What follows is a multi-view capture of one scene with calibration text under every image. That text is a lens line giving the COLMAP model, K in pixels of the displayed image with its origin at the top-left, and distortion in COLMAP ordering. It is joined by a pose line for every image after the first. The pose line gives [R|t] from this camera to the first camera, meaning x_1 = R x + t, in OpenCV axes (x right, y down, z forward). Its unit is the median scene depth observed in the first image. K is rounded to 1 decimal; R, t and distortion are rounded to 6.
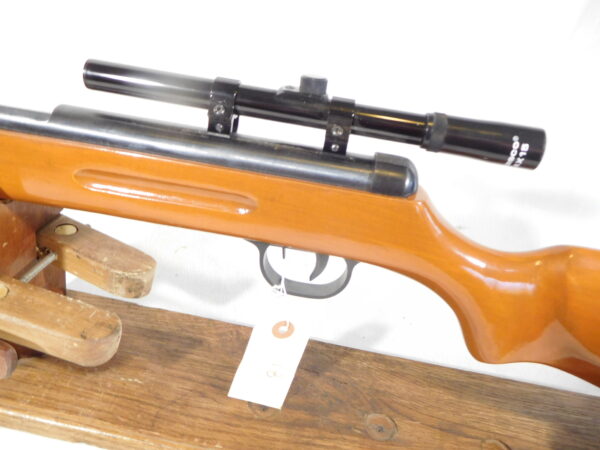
lens RADIAL K [[498.1, 0, 298.1], [0, 498.1, 224.1], [0, 0, 1]] dist [0.008978, -0.017076]
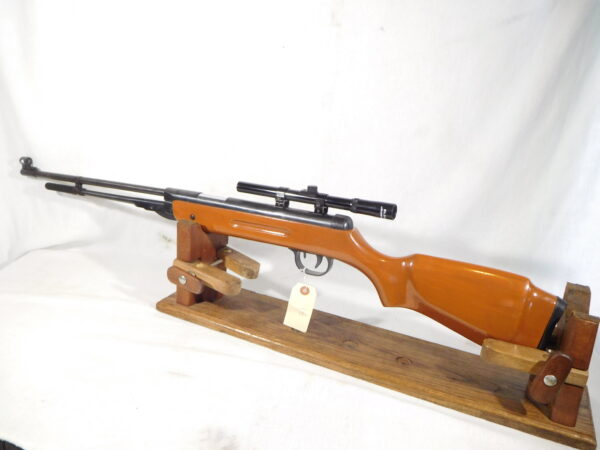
lens RADIAL K [[498.1, 0, 299.4], [0, 498.1, 228.3], [0, 0, 1]] dist [0.008978, -0.017076]
pose [[0.941989, 0.009987, -0.335494, 0.763787], [-0.083250, 0.975275, -0.204714, 0.428213], [0.325154, 0.220768, 0.919530, -1.281568]]
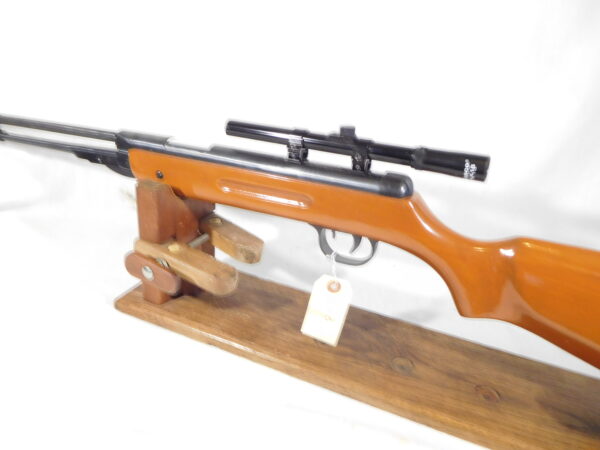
lens RADIAL K [[498.1, 0, 302.6], [0, 498.1, 226.1], [0, 0, 1]] dist [0.008978, -0.017076]
pose [[0.949771, 0.038133, -0.310612, 0.368861], [-0.065010, 0.994937, -0.076638, 0.157823], [0.306117, 0.092982, 0.947442, -0.536958]]
